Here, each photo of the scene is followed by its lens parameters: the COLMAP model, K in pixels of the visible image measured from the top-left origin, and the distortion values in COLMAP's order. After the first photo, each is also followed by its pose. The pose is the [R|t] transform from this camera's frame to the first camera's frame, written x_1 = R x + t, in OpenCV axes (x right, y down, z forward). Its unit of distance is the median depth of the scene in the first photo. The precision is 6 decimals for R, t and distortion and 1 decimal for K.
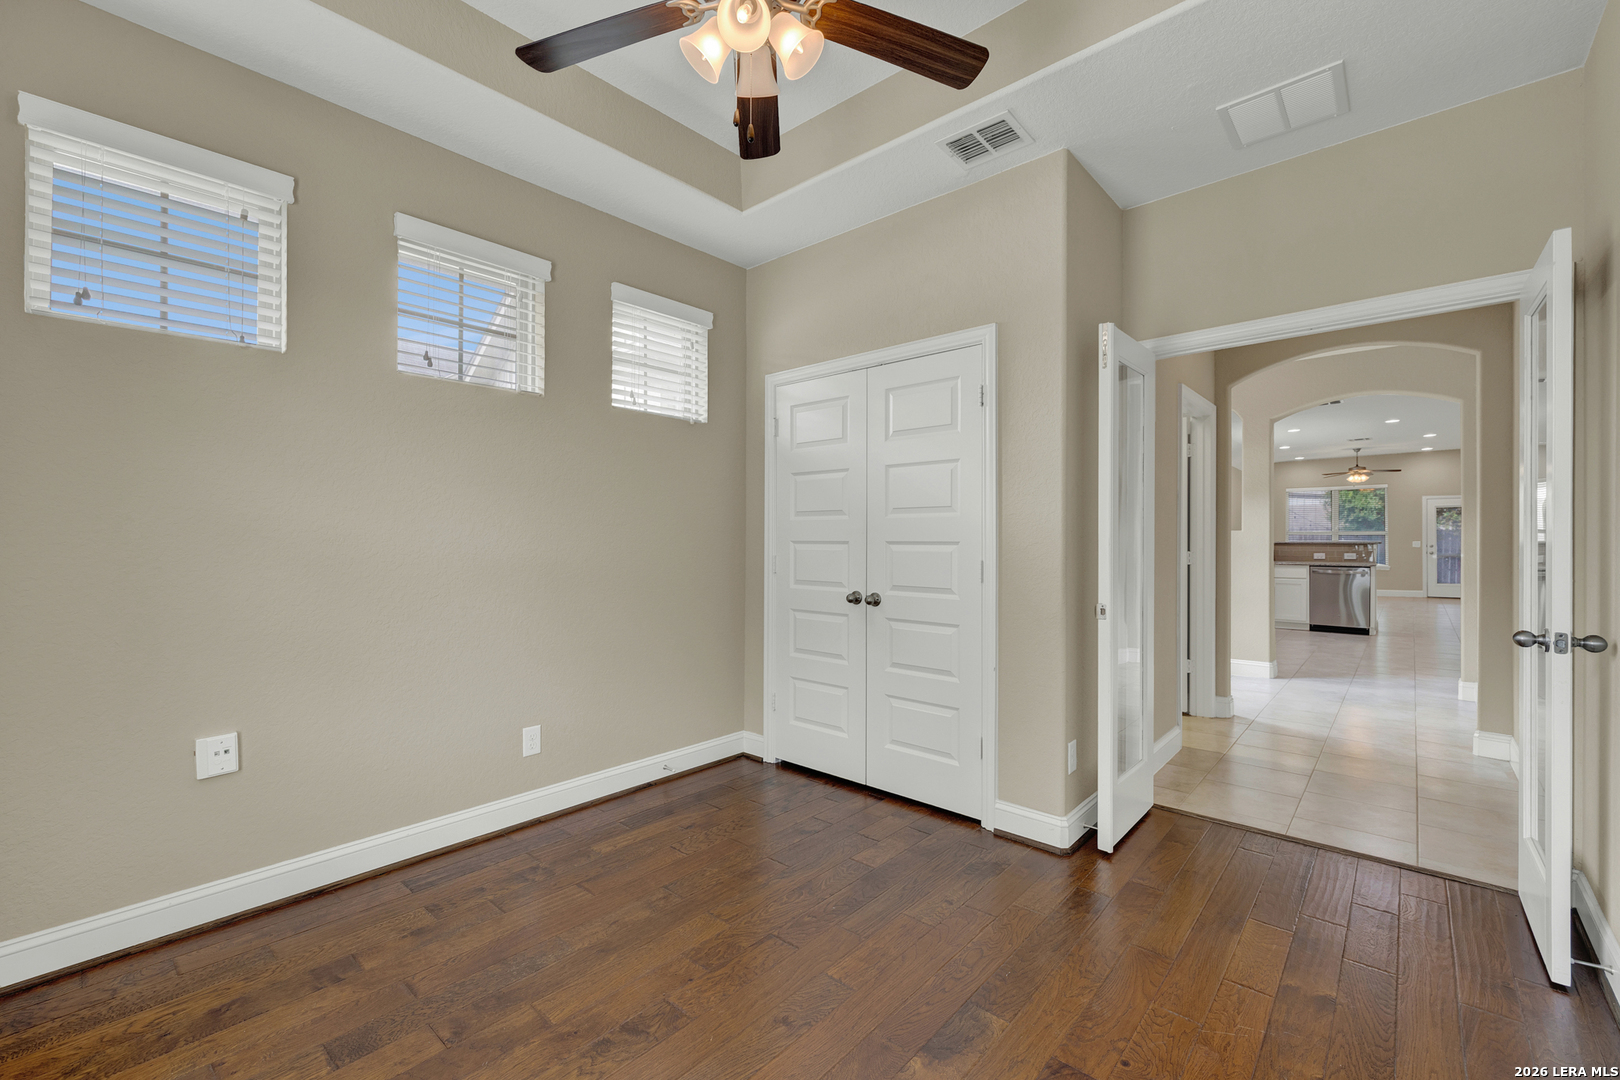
lens RADIAL K [[670.1, 0, 810.0], [0, 670.1, 540.0], [0, 0, 1]] dist [0.001949, 0.000216]
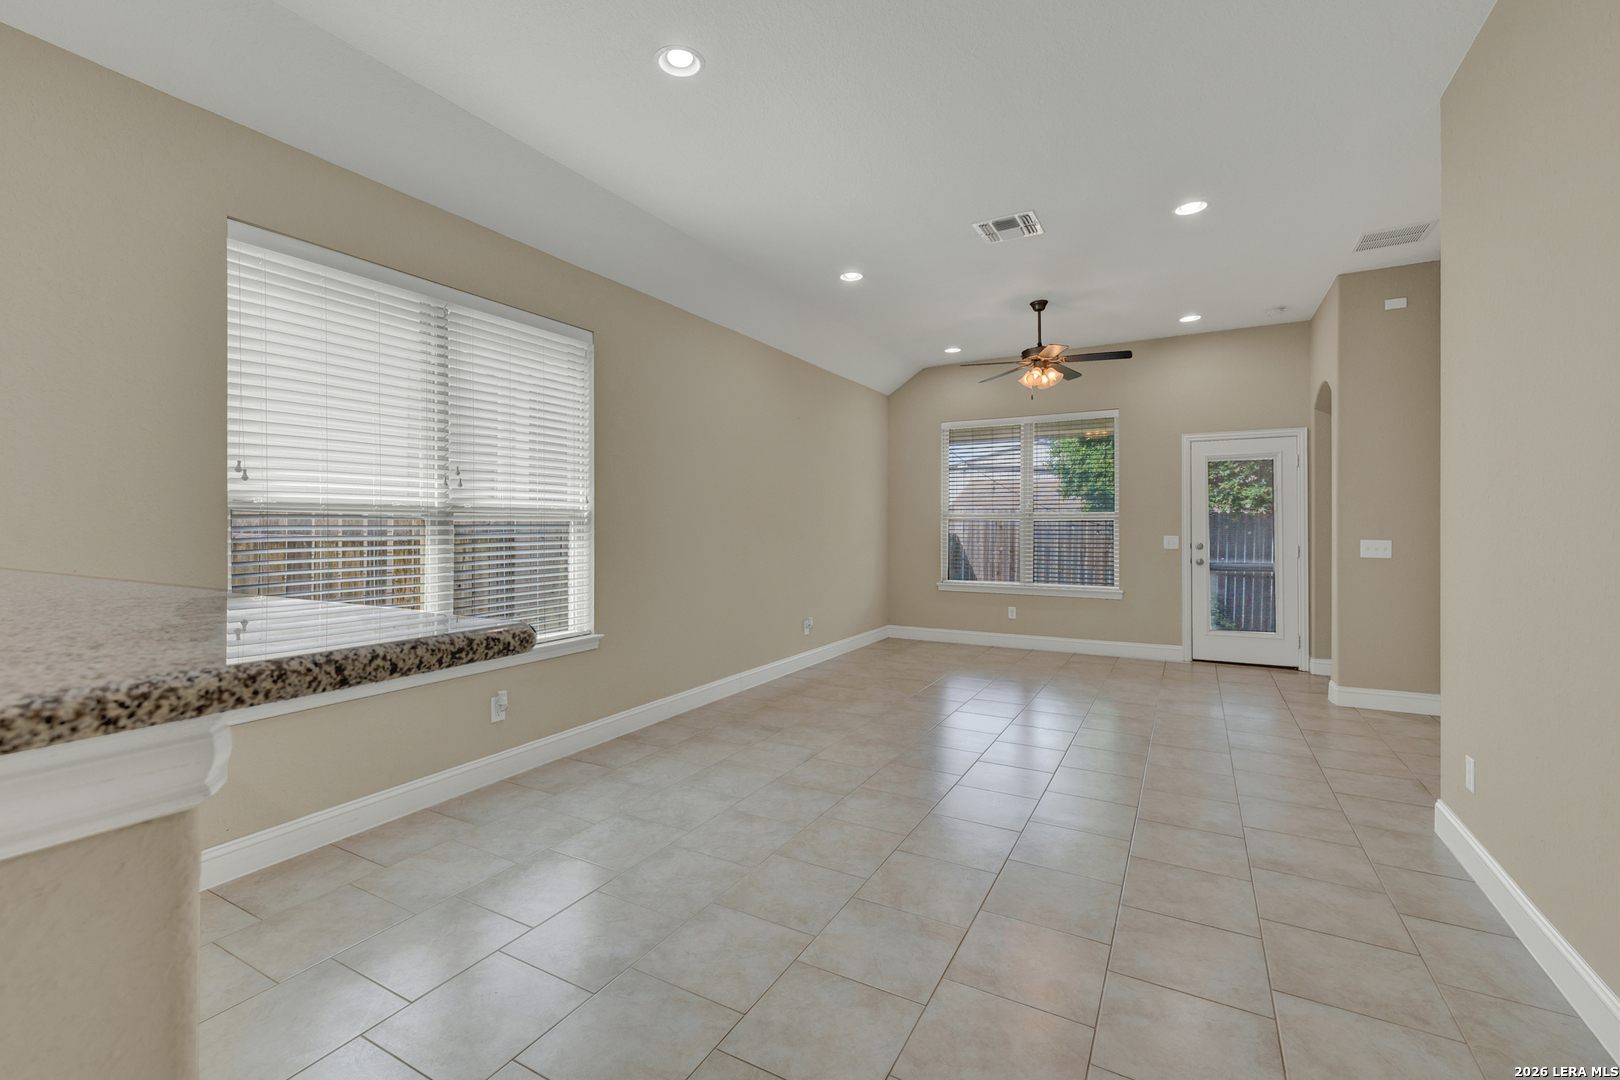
lens RADIAL K [[695.7, 0, 799.6], [0, 695.7, 531.5], [0, 0, 1]] dist [0.002324, 0.000290]
pose [[0.976237, -0.003493, 0.216676, 0.564261], [0.001362, 0.999949, 0.009981, -0.005653], [-0.216700, -0.009448, 0.976193, 0.604074]]
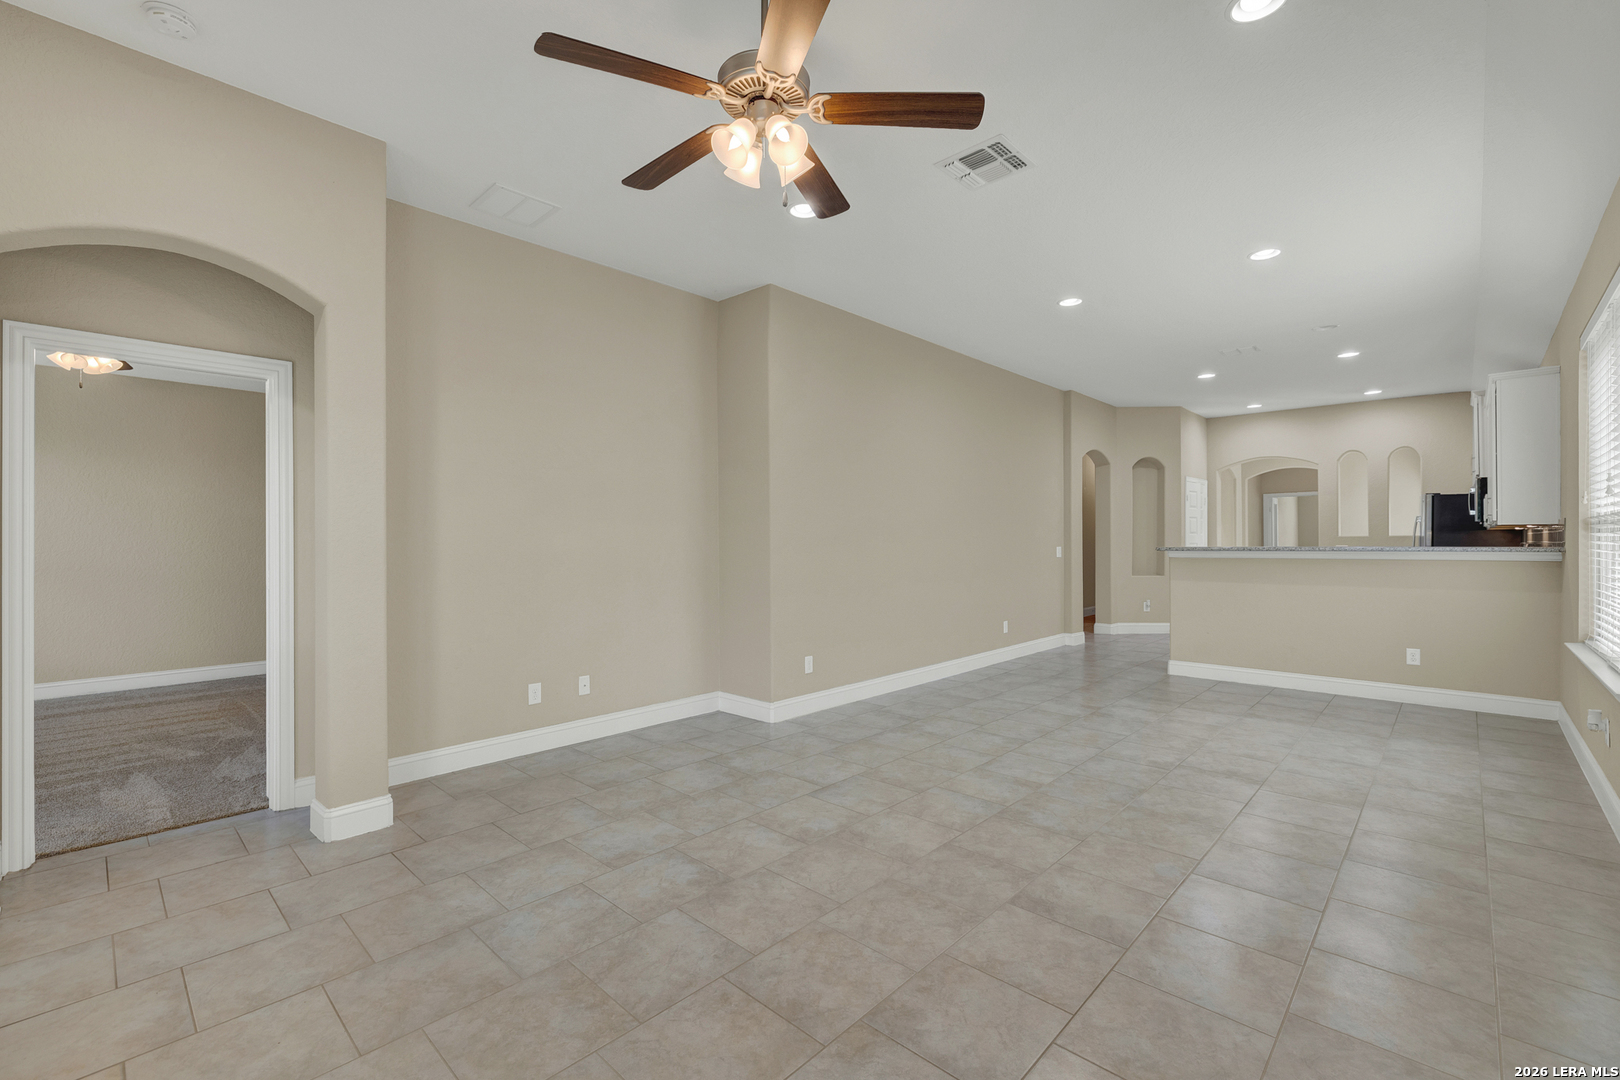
lens RADIAL K [[695.7, 0, 799.6], [0, 695.7, 531.5], [0, 0, 1]] dist [0.002324, 0.000290]
pose [[-0.999348, 0.003582, 0.035932, 0.769117], [0.002993, 0.999860, -0.016432, -0.002821], [-0.035985, -0.016314, -0.999219, 1.108784]]
